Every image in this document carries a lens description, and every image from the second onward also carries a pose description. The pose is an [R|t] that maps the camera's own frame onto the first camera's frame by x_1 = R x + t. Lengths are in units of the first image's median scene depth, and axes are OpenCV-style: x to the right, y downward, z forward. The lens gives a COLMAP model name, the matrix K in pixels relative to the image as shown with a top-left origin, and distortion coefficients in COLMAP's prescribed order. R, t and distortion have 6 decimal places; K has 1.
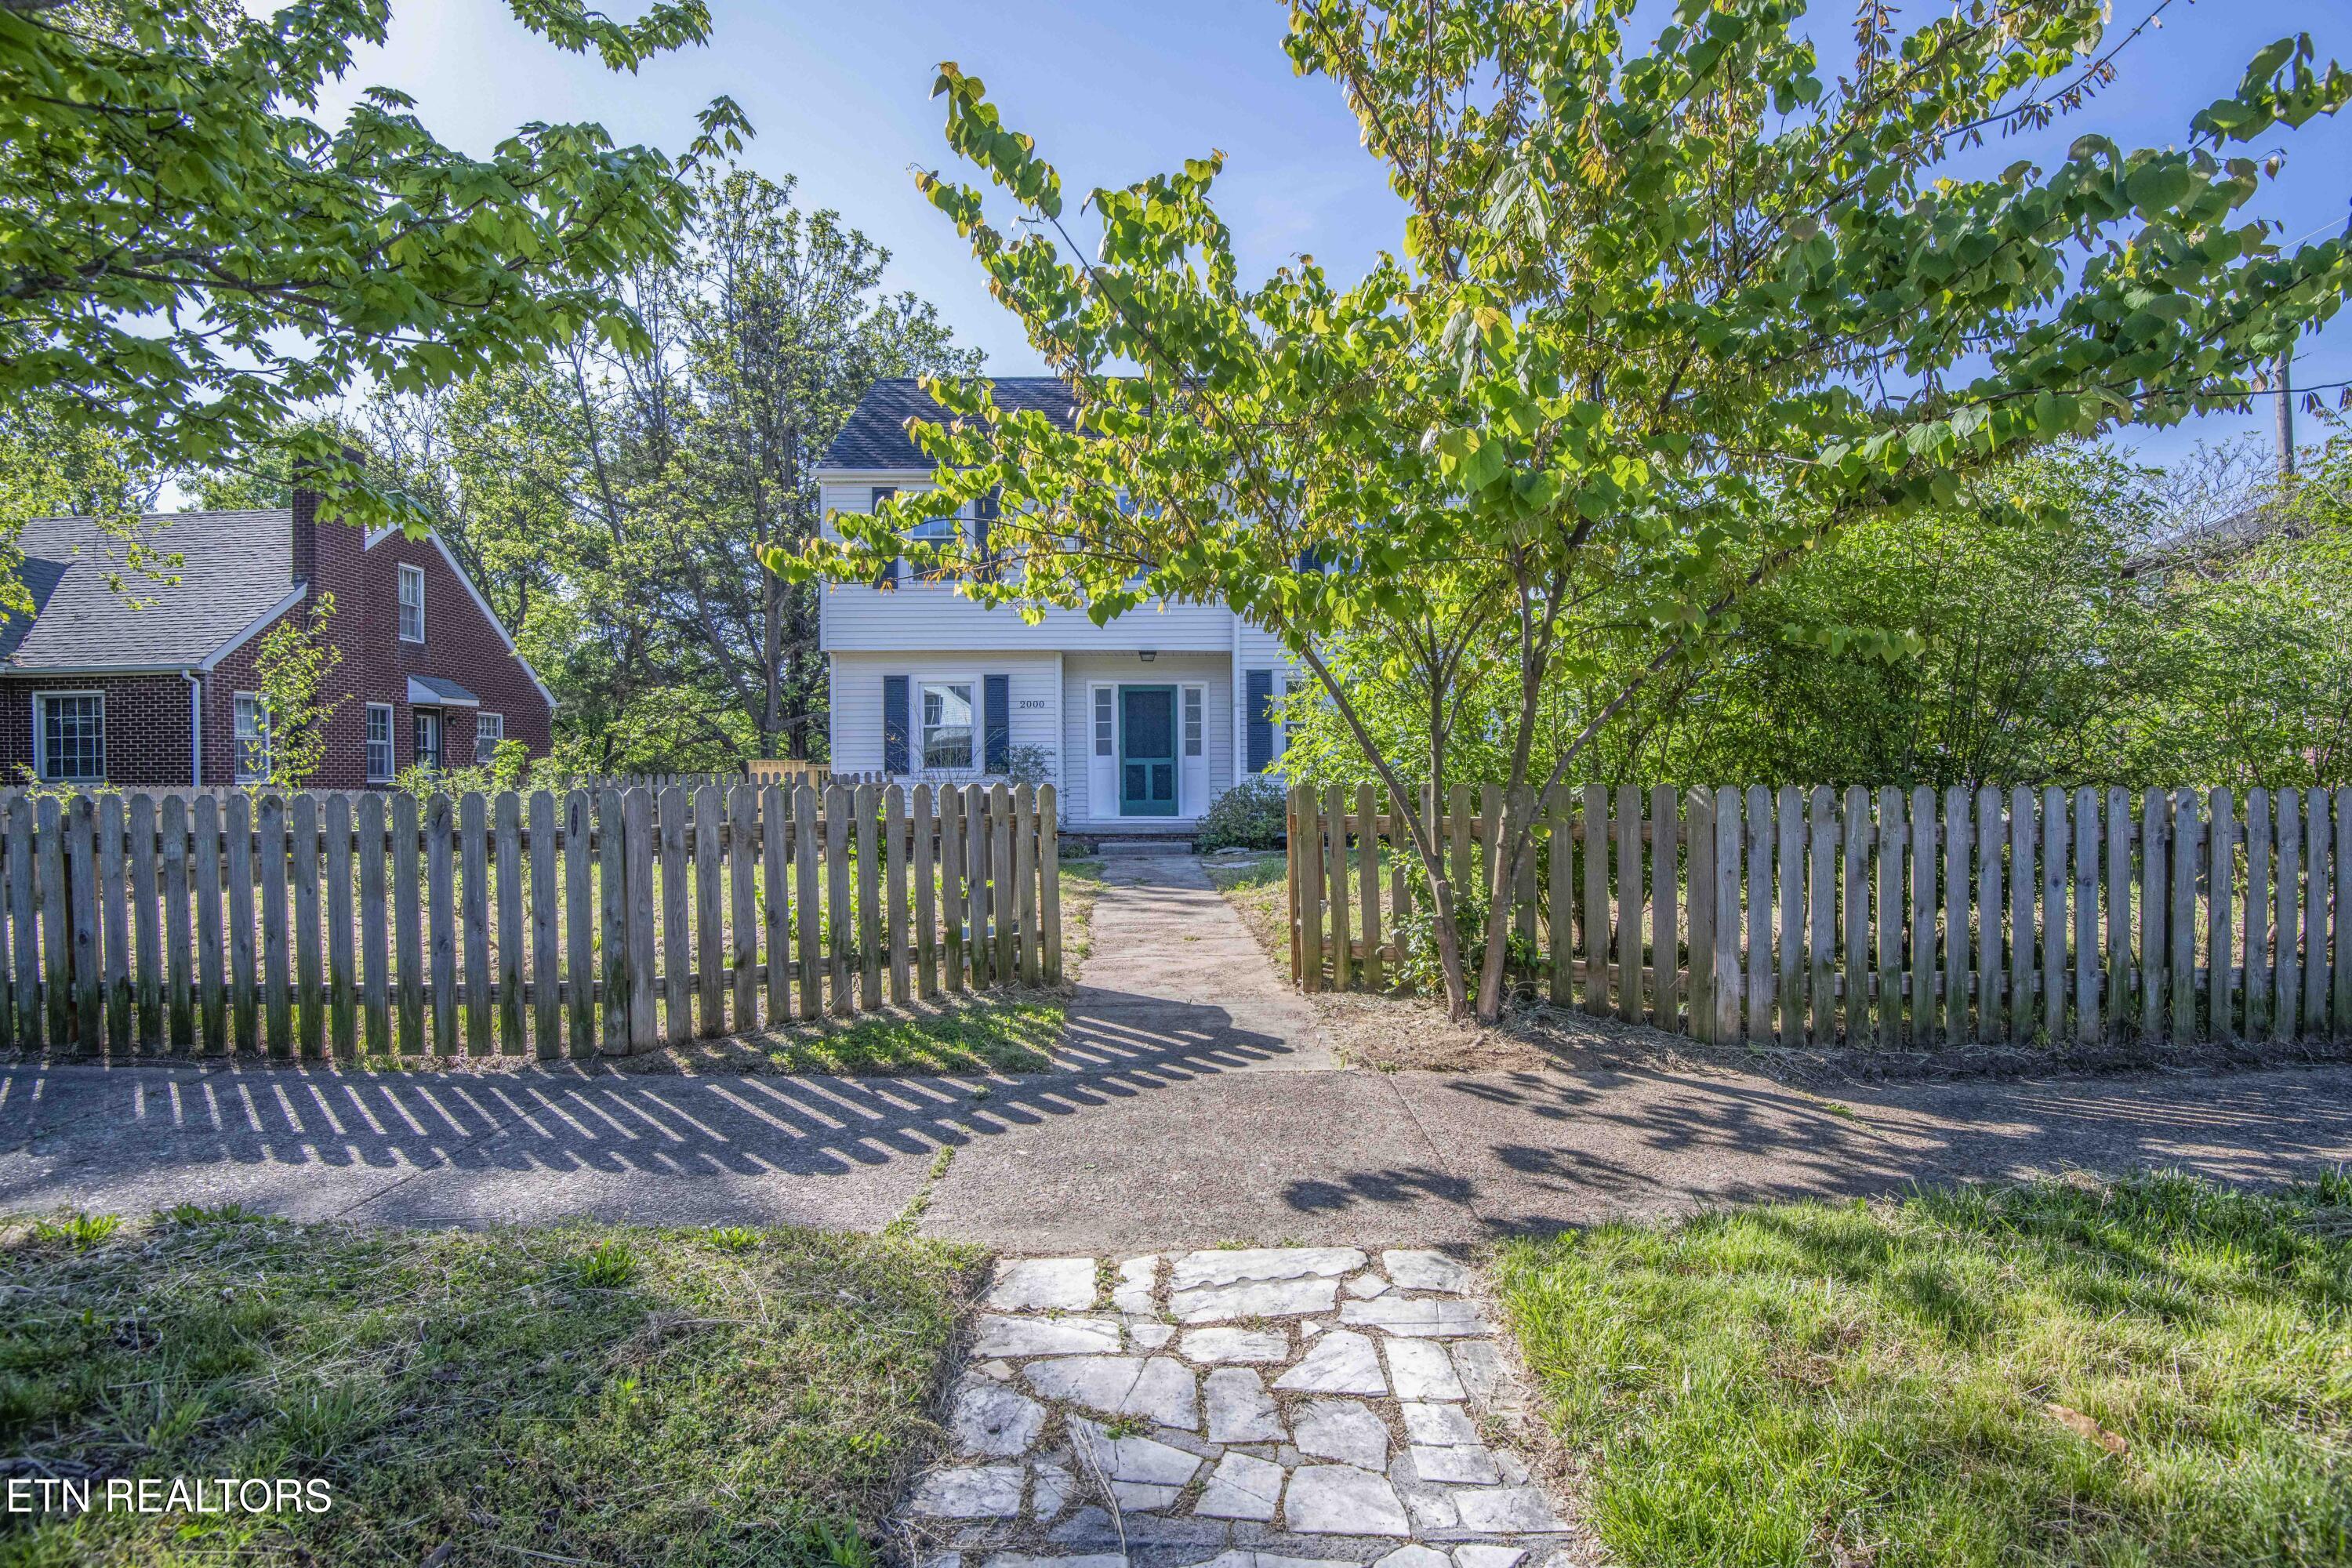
lens RADIAL K [[1126.0, 0, 1176.0], [0, 1126.0, 784.0], [0, 0, 1]] dist [0.000384, -0.022736]
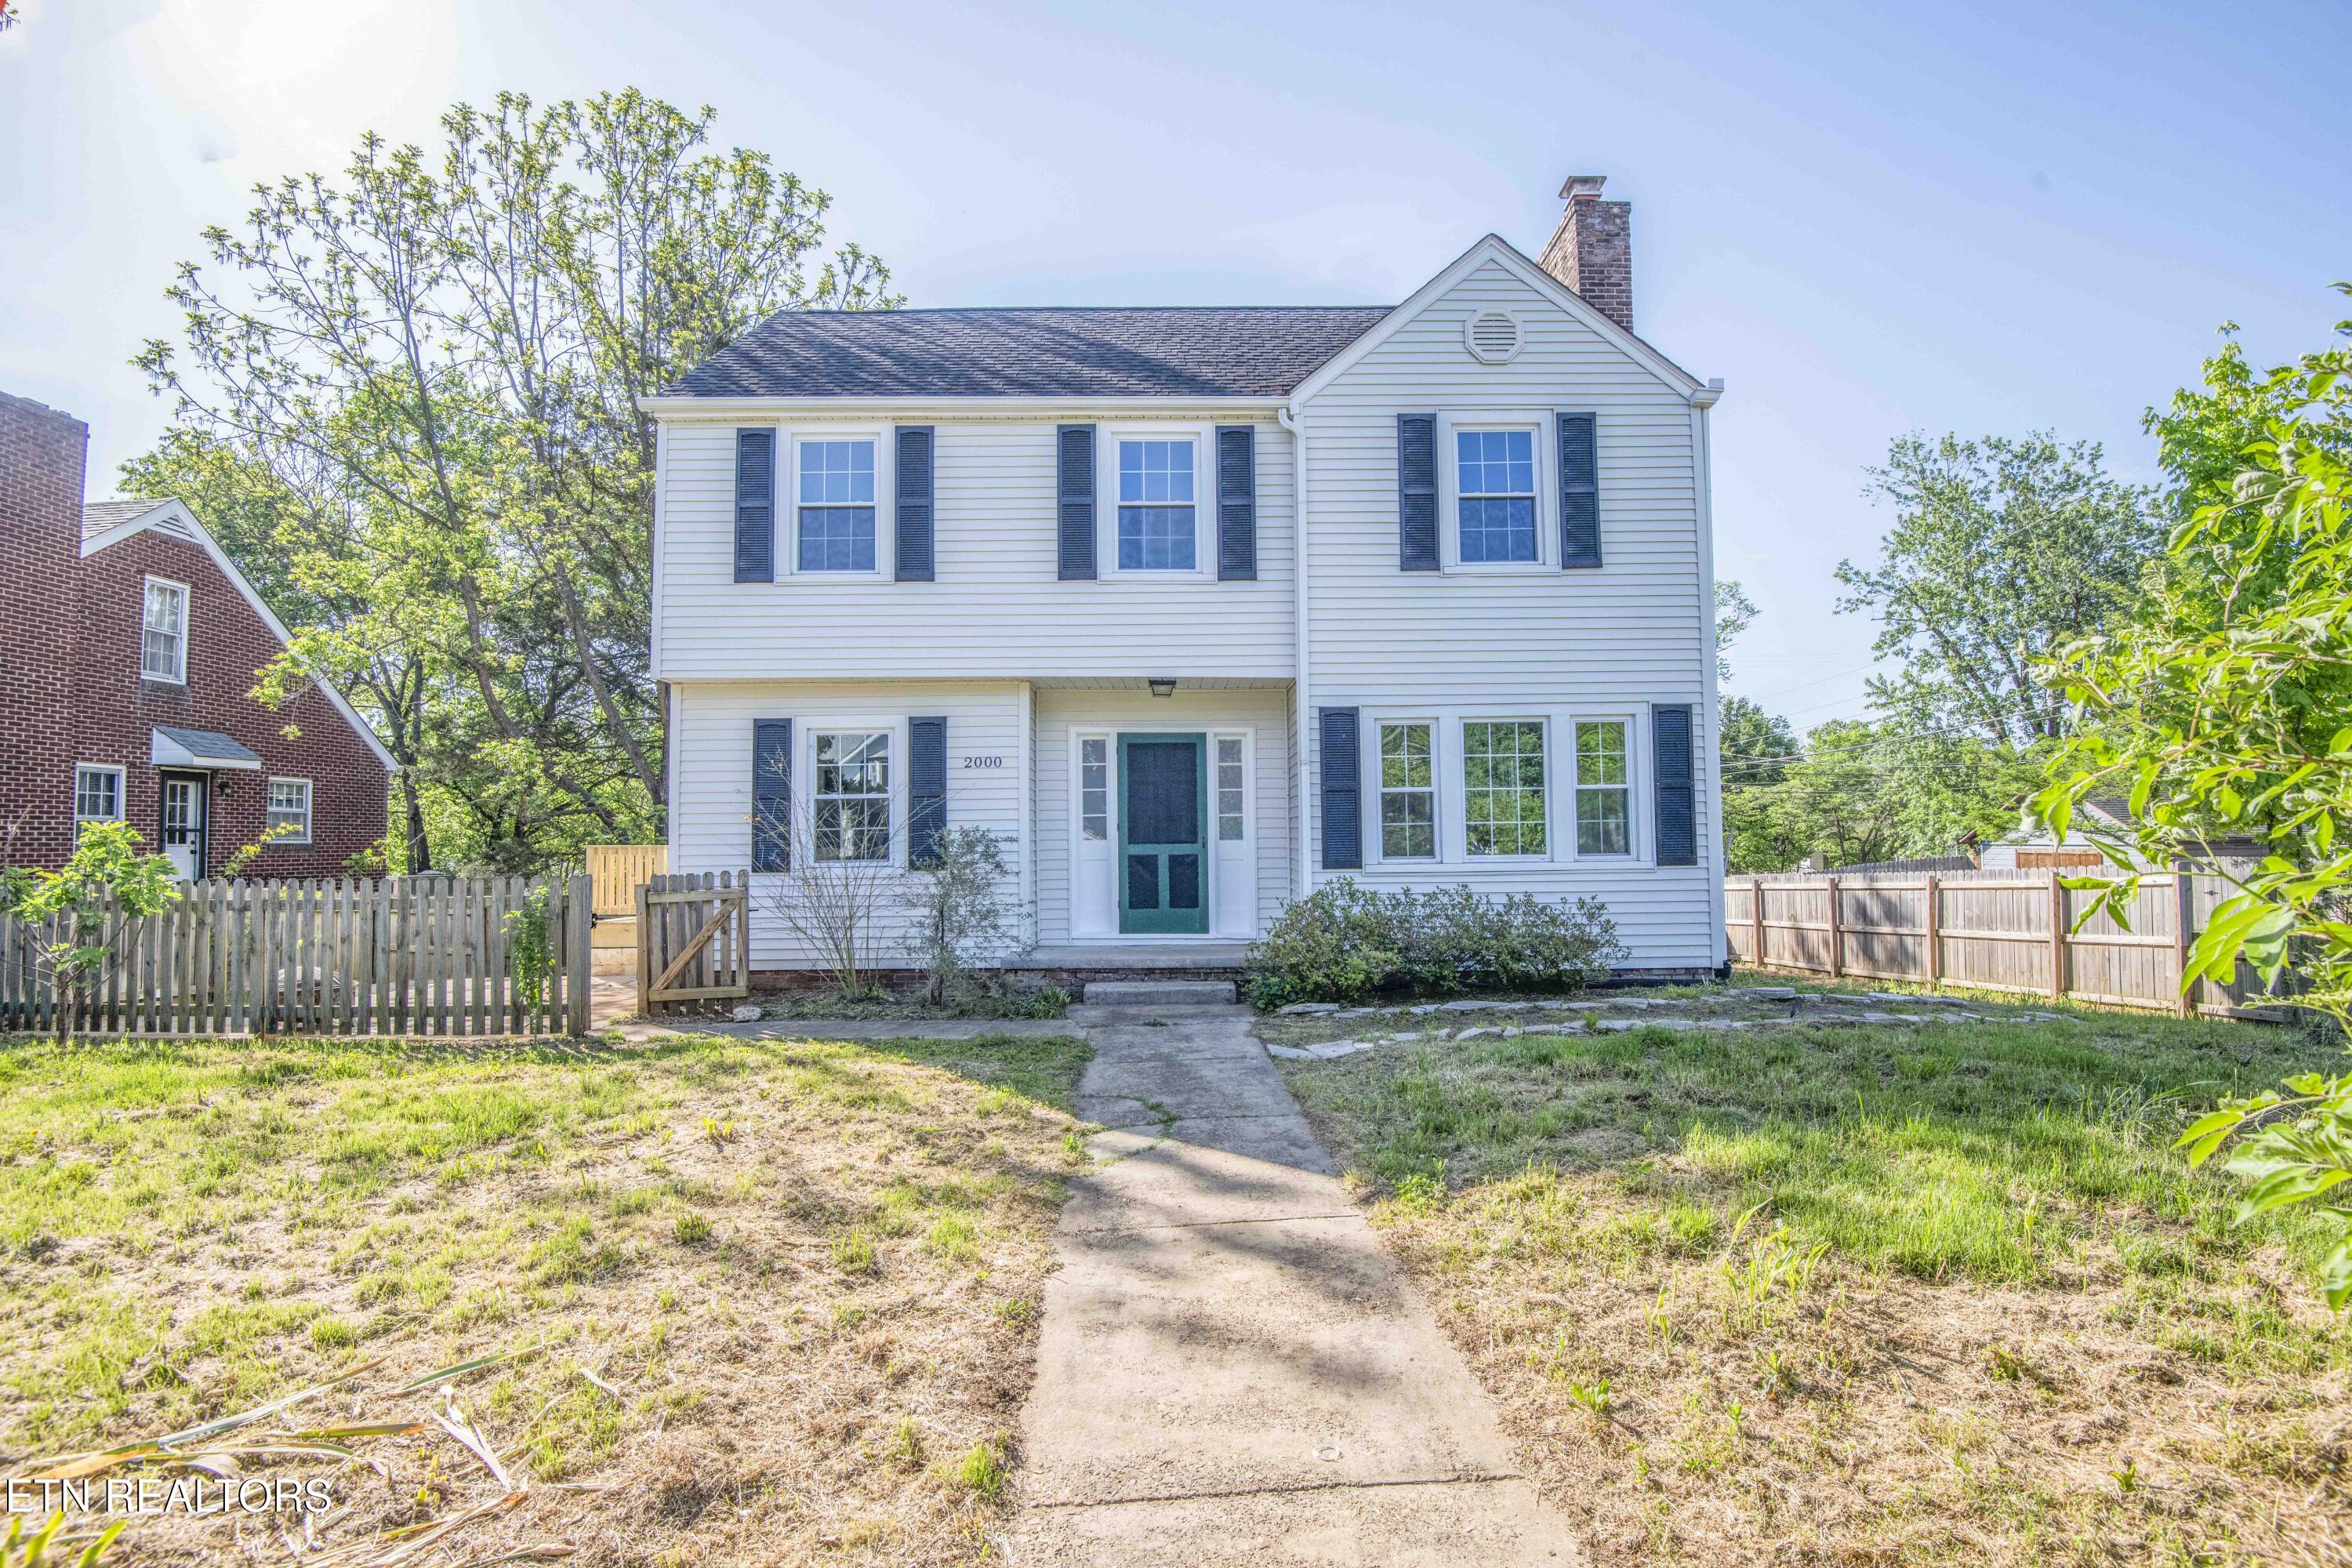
lens RADIAL K [[1126.0, 0, 1176.0], [0, 1126.0, 784.0], [0, 0, 1]] dist [0.000384, -0.022736]
pose [[0.999997, -0.000759, 0.002198, -0.018251], [0.000889, 0.998208, -0.059840, -0.018966], [-0.002149, 0.059842, 0.998206, 0.346491]]
